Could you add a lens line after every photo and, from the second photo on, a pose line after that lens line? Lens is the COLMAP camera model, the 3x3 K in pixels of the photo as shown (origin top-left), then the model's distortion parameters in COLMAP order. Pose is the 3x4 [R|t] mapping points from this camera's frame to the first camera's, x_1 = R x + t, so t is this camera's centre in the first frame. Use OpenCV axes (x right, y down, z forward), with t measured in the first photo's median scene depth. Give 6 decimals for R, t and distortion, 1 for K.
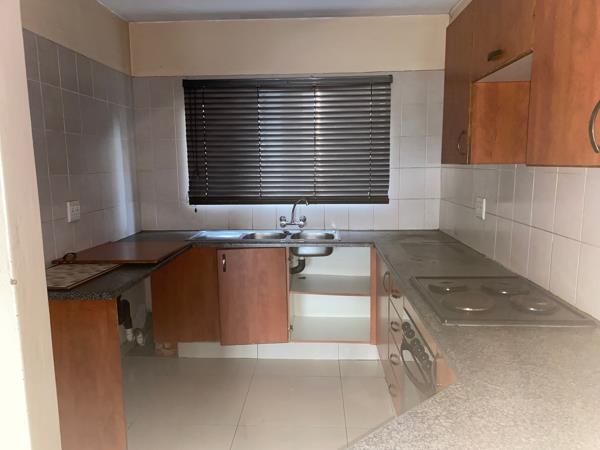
lens RADIAL K [[460.5, 0, 298.6], [0, 460.5, 222.5], [0, 0, 1]] dist [0.096509, -0.067803]
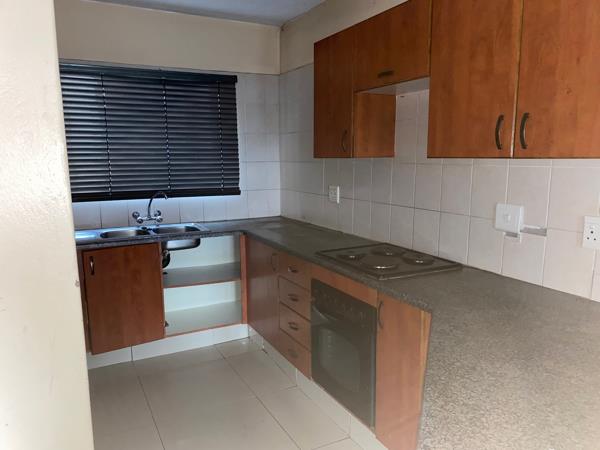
lens RADIAL K [[462.9, 0, 292.6], [0, 462.9, 226.0], [0, 0, 1]] dist [0.072835, -0.081447]
pose [[0.861929, -0.072457, 0.501824, -0.257485], [0.064332, 0.997366, 0.033510, 0.004259], [-0.502931, 0.003400, 0.864320, -0.000801]]
